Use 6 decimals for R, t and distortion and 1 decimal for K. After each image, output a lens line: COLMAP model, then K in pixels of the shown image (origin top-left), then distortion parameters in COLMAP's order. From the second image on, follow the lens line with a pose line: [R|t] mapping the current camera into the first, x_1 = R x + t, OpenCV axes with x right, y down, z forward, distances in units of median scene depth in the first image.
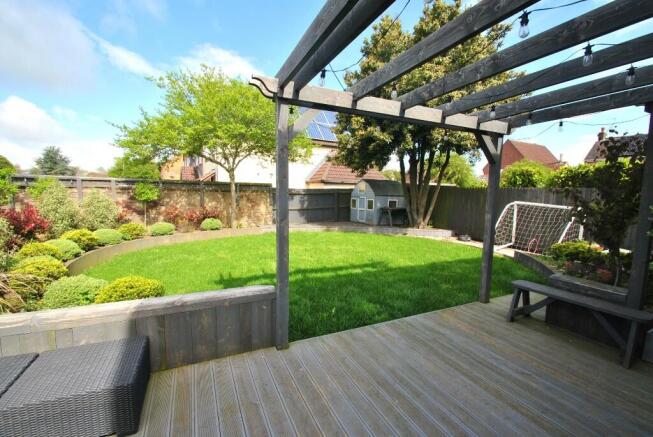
lens RADIAL K [[290.1, 0, 329.1], [0, 290.1, 229.2], [0, 0, 1]] dist [0.003432, -0.009581]
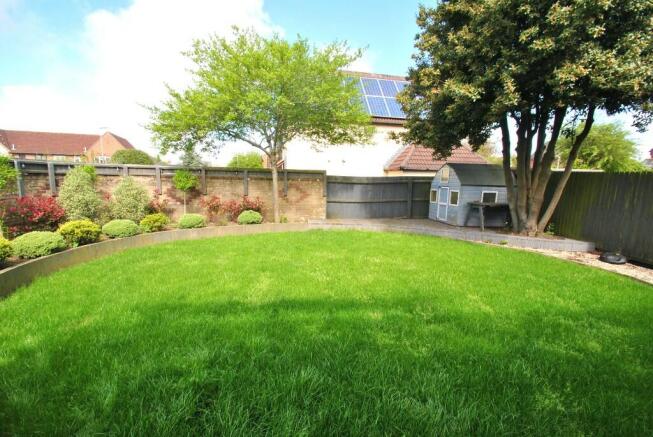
lens RADIAL K [[290.1, 0, 329.1], [0, 290.1, 229.2], [0, 0, 1]] dist [0.003432, -0.009581]
pose [[0.941237, 0.053992, -0.333403, 0.107278], [-0.043558, 0.998301, 0.038699, -0.023890], [0.334926, -0.021903, 0.941990, 0.239644]]
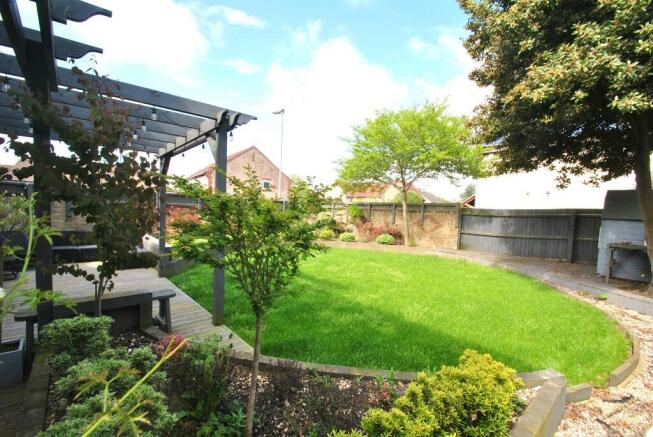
lens RADIAL K [[290.1, 0, 329.1], [0, 290.1, 229.2], [0, 0, 1]] dist [0.003432, -0.009581]
pose [[0.272102, 0.053070, -0.960804, 0.598223], [-0.150458, 0.988544, 0.011992, -0.034573], [0.950433, 0.141298, 0.276970, 0.439623]]
